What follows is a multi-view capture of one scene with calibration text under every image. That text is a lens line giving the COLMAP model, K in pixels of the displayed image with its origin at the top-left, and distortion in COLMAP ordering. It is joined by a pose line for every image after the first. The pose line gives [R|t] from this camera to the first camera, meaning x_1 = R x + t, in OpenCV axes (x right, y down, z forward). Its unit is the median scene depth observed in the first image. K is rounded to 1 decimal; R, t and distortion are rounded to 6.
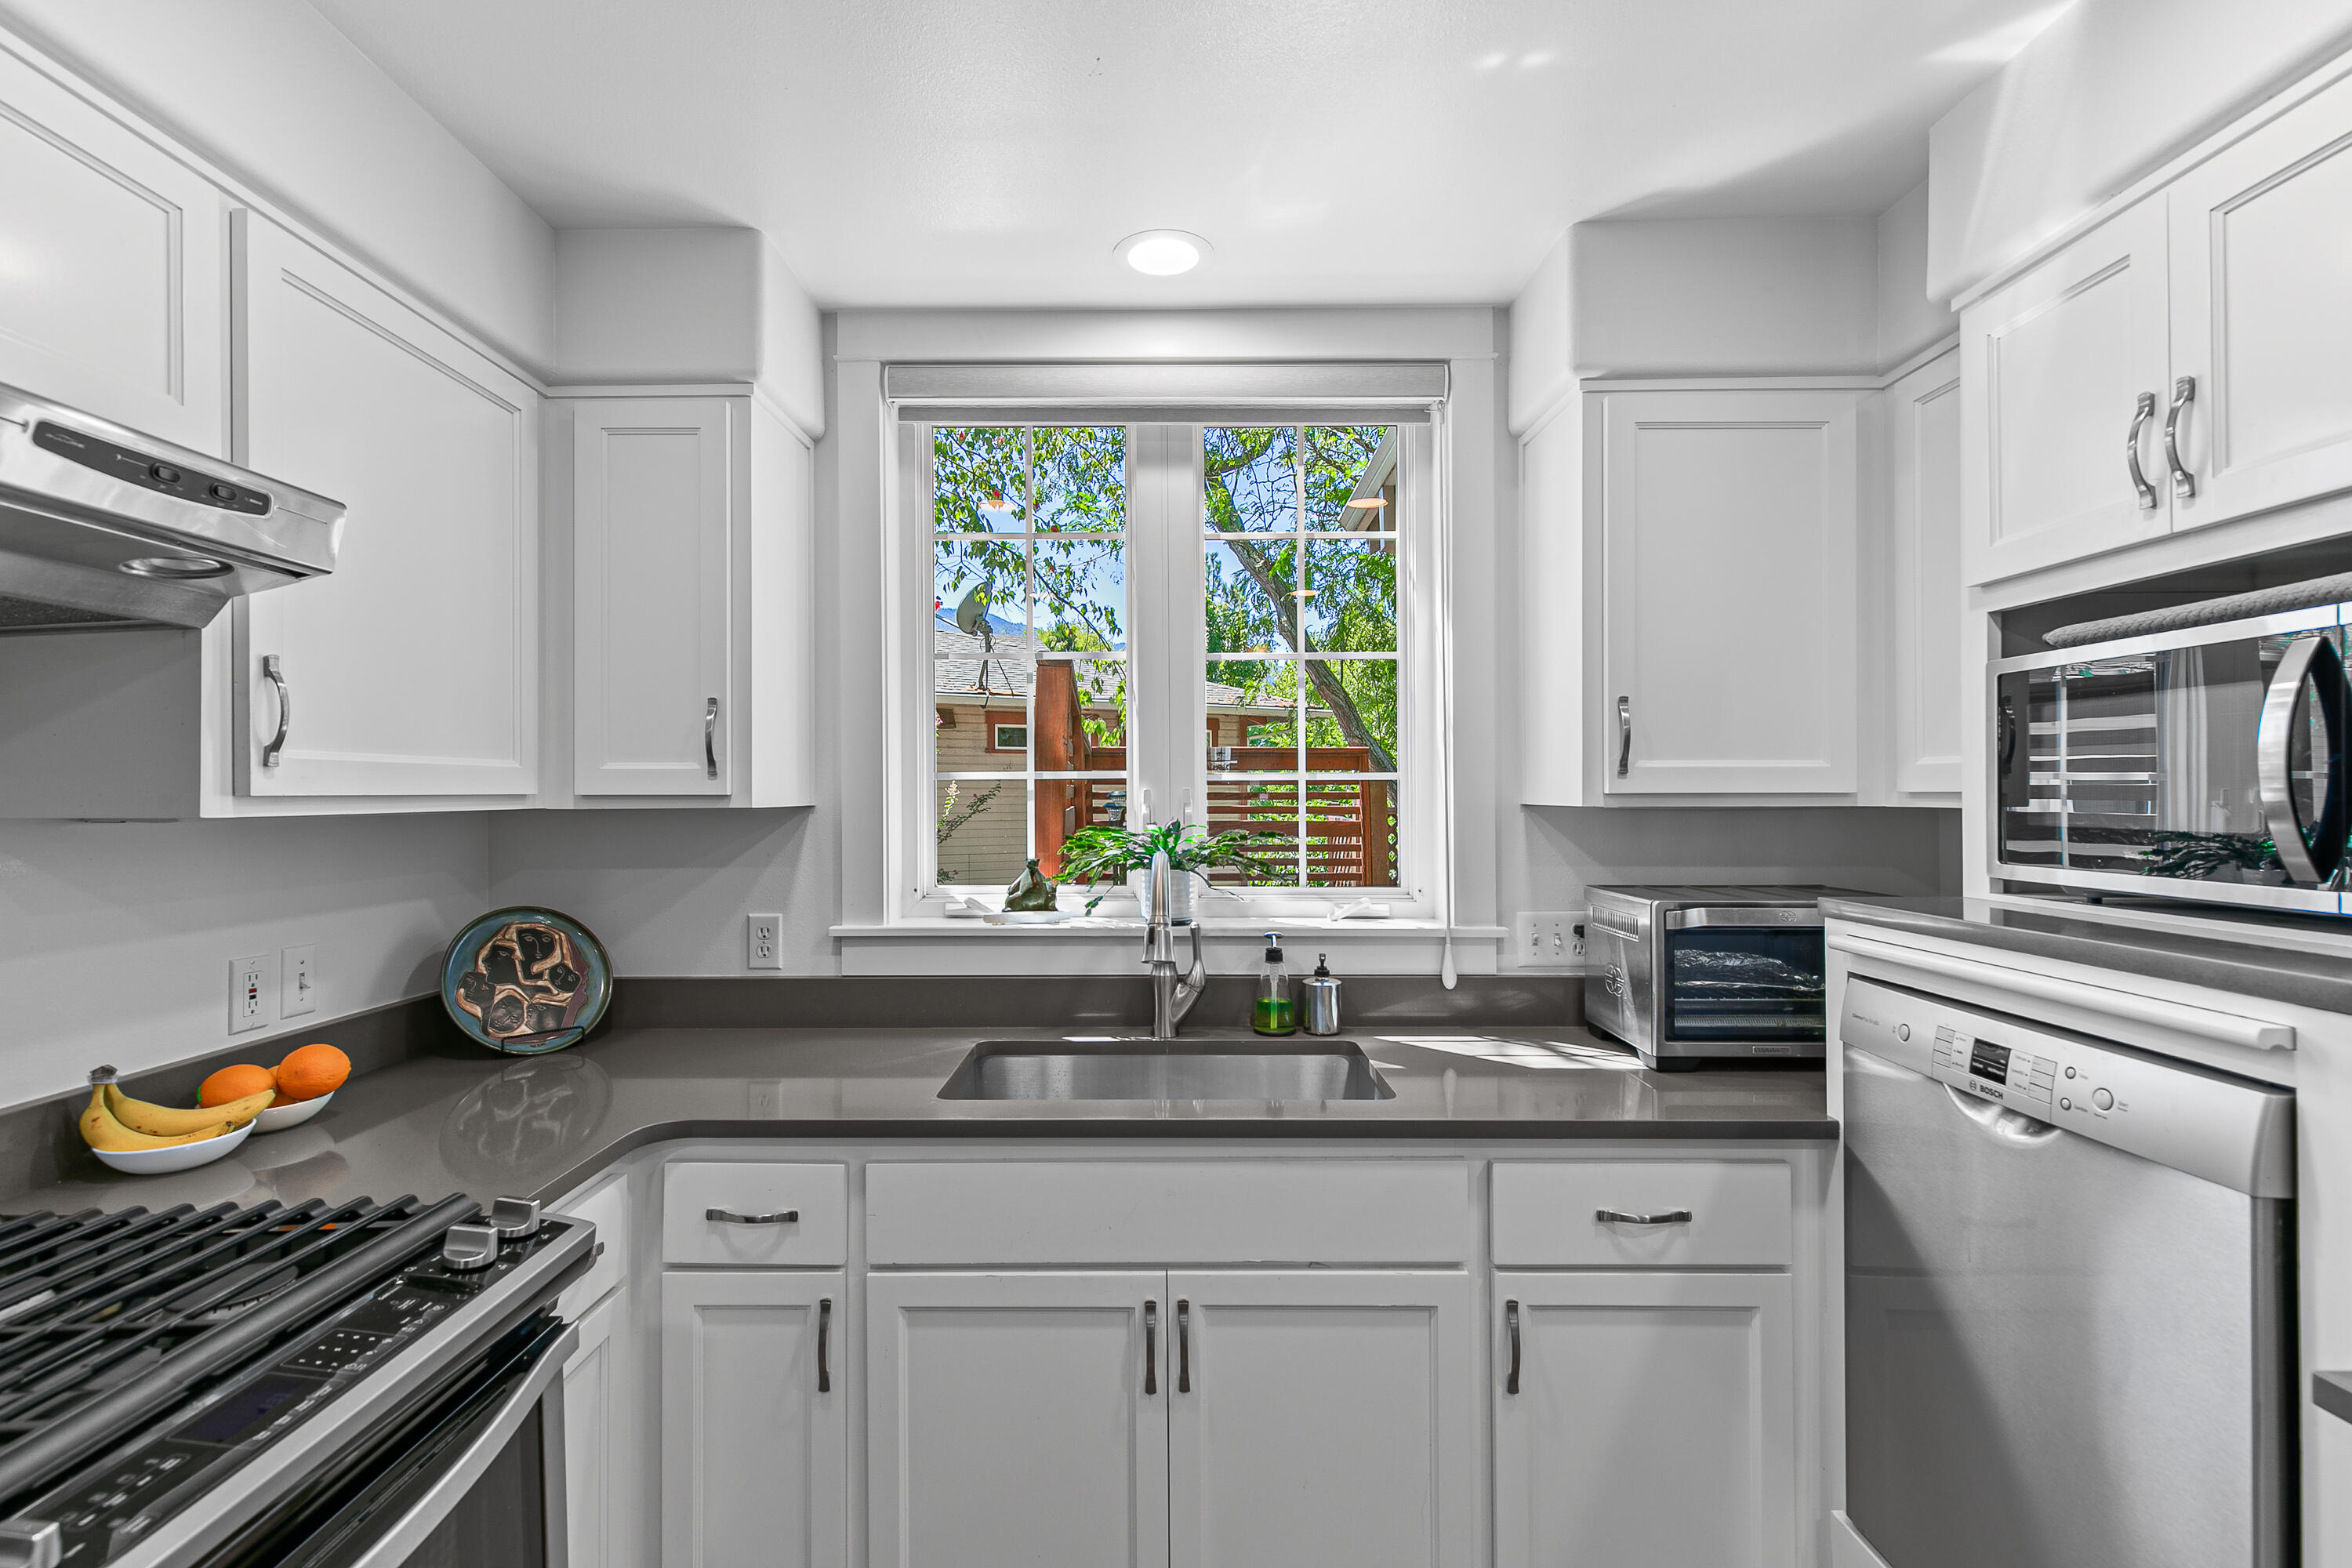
lens RADIAL K [[1107.6, 0, 1151.7], [0, 1107.6, 784.6], [0, 0, 1]] dist [0.005749, 0.000539]
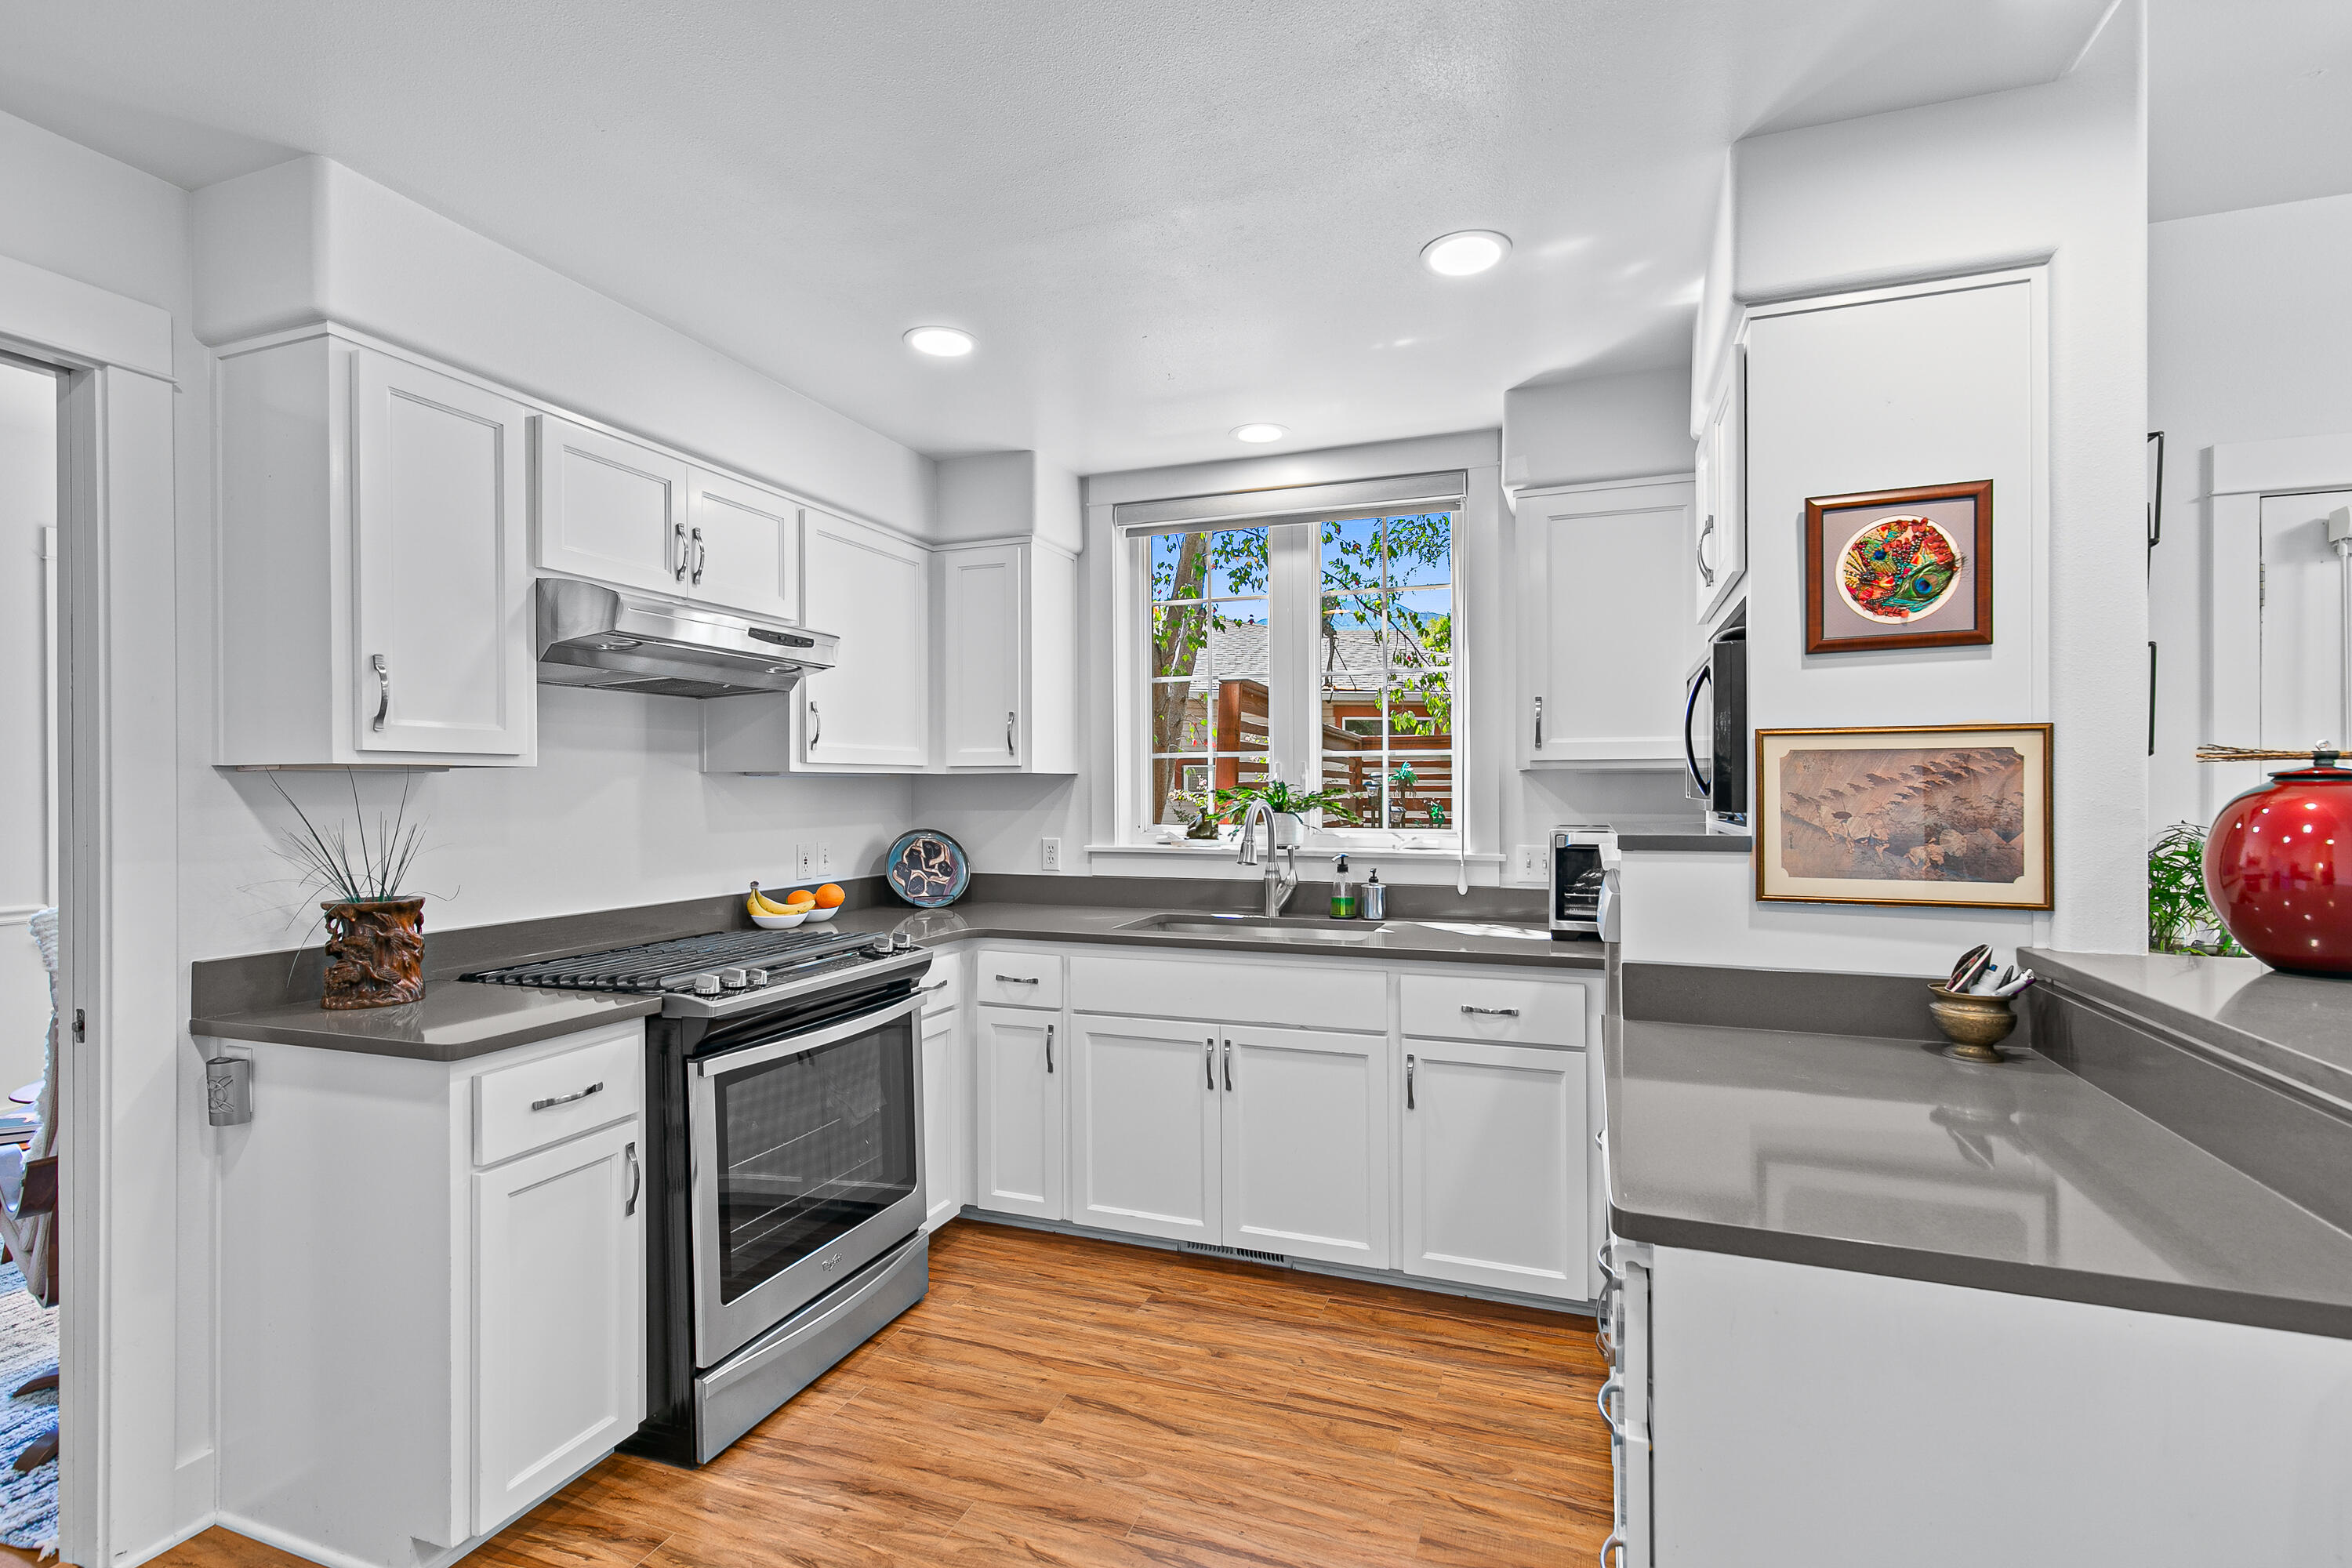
lens RADIAL K [[1107.6, 0, 1151.7], [0, 1107.6, 784.6], [0, 0, 1]] dist [0.005749, 0.000539]
pose [[0.934170, -0.000704, -0.356827, 0.441014], [0.003152, 0.999975, 0.006279, 0.028318], [0.356813, -0.006990, 0.934150, -0.579869]]
